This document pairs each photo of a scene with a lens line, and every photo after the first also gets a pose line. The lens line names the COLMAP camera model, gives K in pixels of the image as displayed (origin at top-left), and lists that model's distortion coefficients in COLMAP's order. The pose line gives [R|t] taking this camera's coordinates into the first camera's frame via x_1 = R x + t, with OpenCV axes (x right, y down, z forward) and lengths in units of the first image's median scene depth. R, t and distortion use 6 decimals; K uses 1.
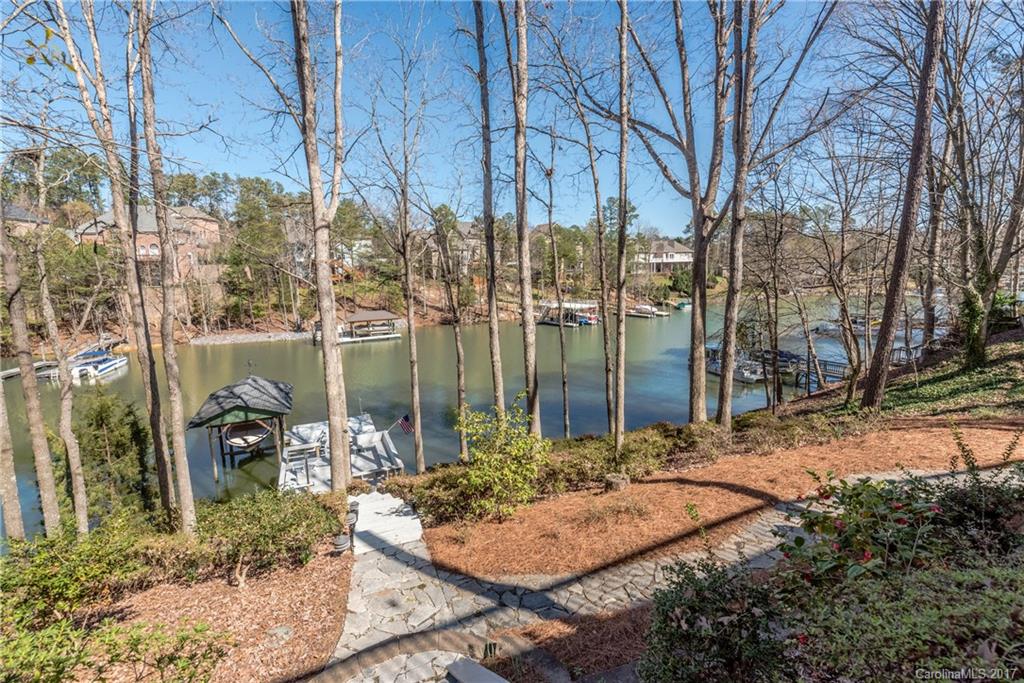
lens RADIAL K [[441.9, 0, 516.7], [0, 441.9, 335.6], [0, 0, 1]] dist [-0.001588, -0.000669]
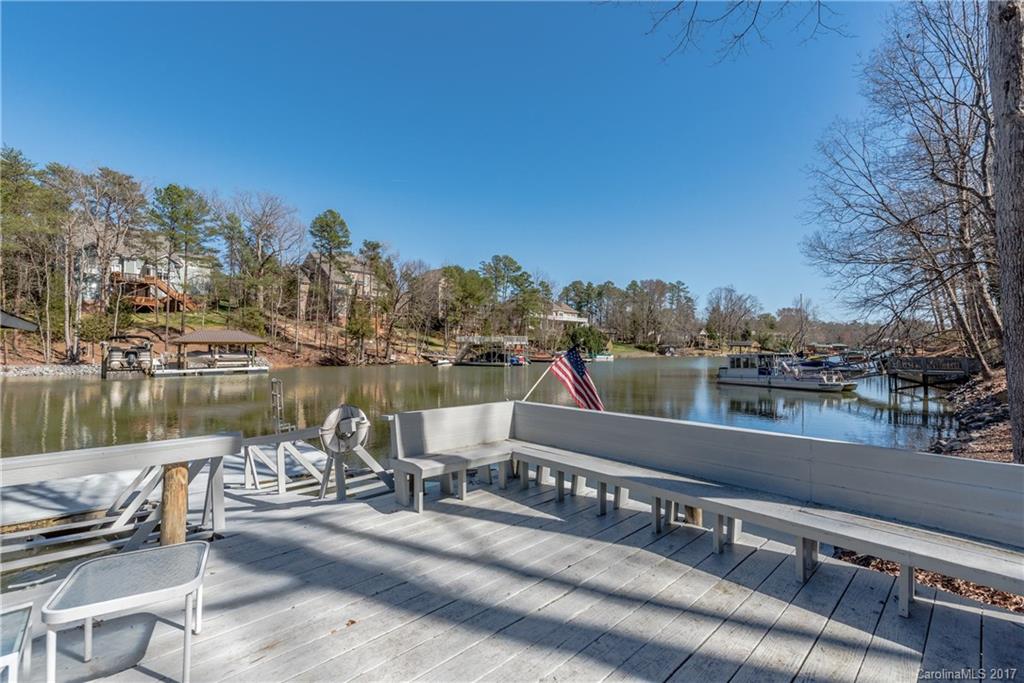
lens RADIAL K [[441.9, 0, 508.3], [0, 441.9, 339.7], [0, 0, 1]] dist [-0.001588, -0.000669]
pose [[0.950379, 0.029547, 0.309689, -0.113336], [0.025237, 0.984876, -0.171413, 0.070423], [-0.310070, 0.170723, 0.935259, 0.242881]]
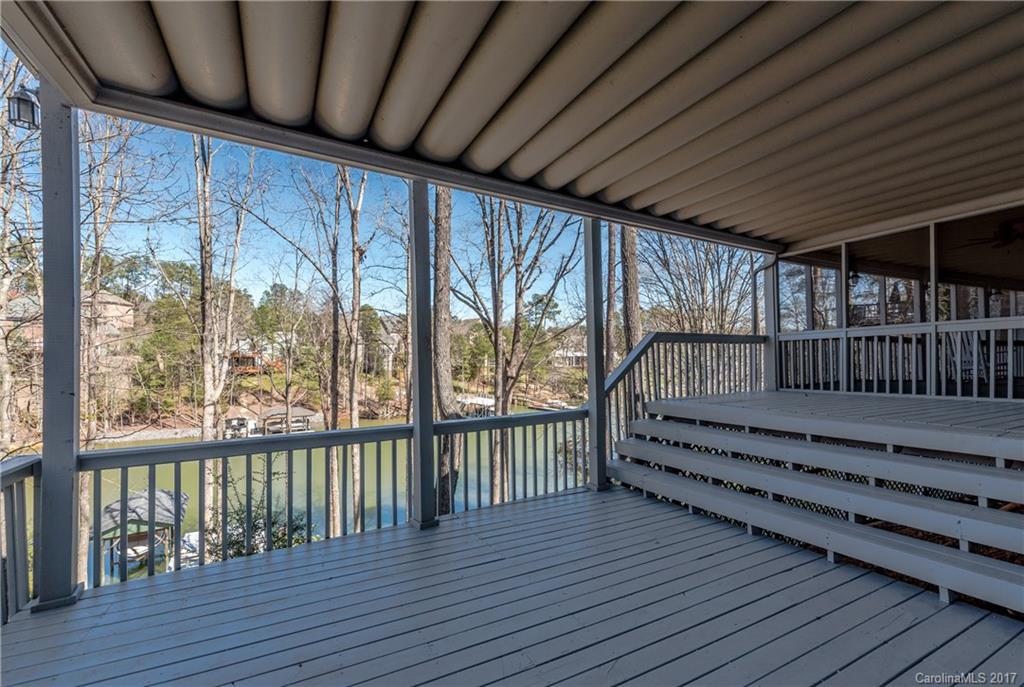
lens RADIAL K [[445.8, 0, 512.6], [0, 445.8, 353.9], [0, 0, 1]] dist [0.000704, -0.000130]
pose [[0.992167, 0.021085, 0.123125, 0.057991], [-0.003450, 0.989900, -0.141723, -0.031081], [-0.124869, 0.140188, 0.982219, -0.094202]]
